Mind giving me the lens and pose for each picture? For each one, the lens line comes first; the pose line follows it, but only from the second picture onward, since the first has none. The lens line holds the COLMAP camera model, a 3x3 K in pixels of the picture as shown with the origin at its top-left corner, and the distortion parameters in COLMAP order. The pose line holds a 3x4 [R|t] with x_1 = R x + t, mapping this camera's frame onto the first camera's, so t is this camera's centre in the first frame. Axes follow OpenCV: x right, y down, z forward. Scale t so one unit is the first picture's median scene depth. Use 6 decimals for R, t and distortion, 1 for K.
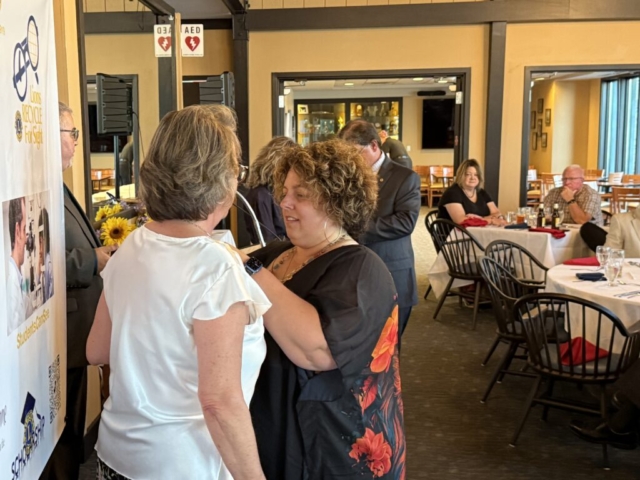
lens RADIAL K [[866.3, 0, 320.7], [0, 866.3, 245.6], [0, 0, 1]] dist [0.118755, 0.000000]
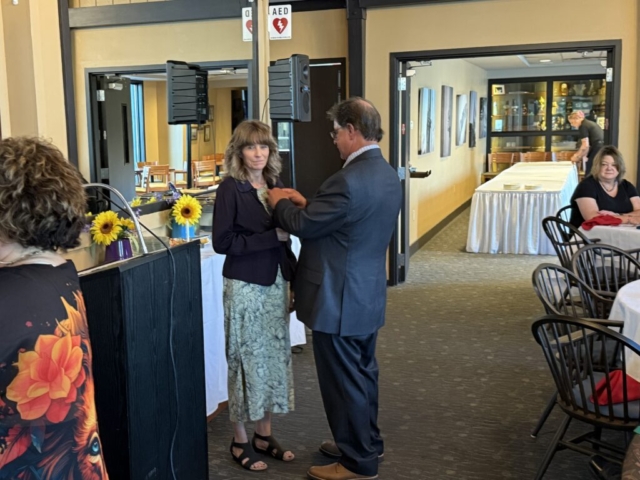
lens RADIAL K [[889.3, 0, 319.0], [0, 889.3, 236.2], [0, 0, 1]] dist [0.053751, 0.000000]
pose [[0.955688, 0.029598, -0.292891, 0.162316], [-0.027582, 0.999559, 0.011013, -0.013006], [0.293087, -0.002447, 0.956083, 0.075559]]
